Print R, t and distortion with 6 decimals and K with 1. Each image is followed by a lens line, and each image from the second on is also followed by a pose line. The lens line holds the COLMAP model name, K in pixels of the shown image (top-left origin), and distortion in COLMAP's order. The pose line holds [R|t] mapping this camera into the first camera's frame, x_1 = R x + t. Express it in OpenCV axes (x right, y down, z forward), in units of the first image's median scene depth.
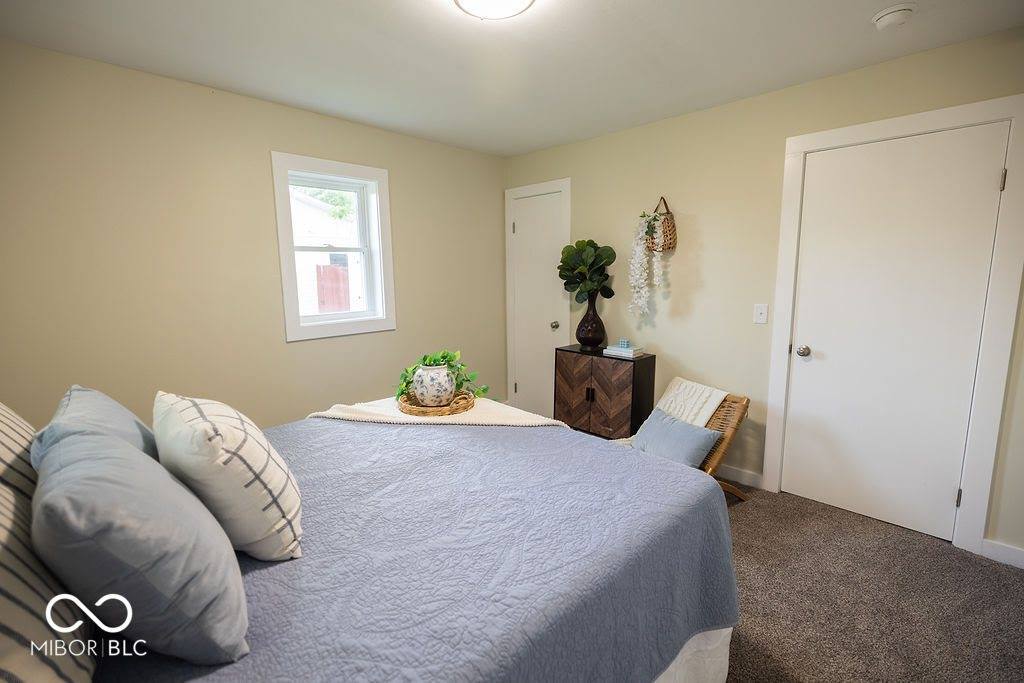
lens RADIAL K [[435.5, 0, 509.3], [0, 435.5, 342.9], [0, 0, 1]] dist [0.002980, 0.000645]
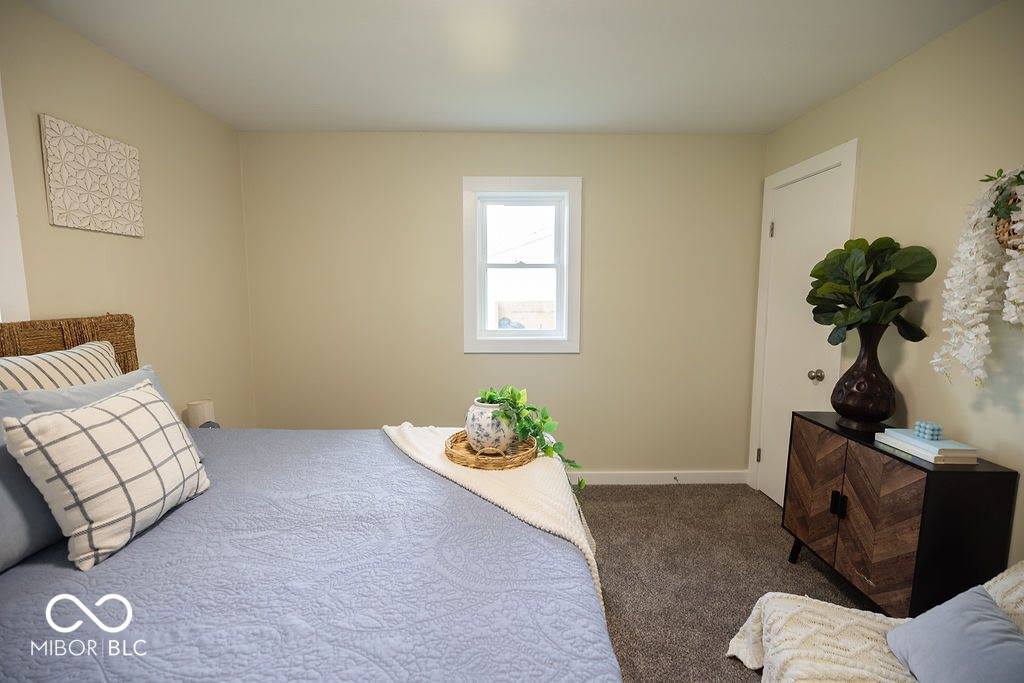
lens RADIAL K [[422.7, 0, 509.2], [0, 422.7, 340.4], [0, 0, 1]] dist [-0.000267, 0.000181]
pose [[0.711102, 0.094407, -0.696722, 0.245898], [-0.126436, 0.991960, 0.005367, -0.044270], [0.691627, 0.084274, 0.717321, 0.283535]]
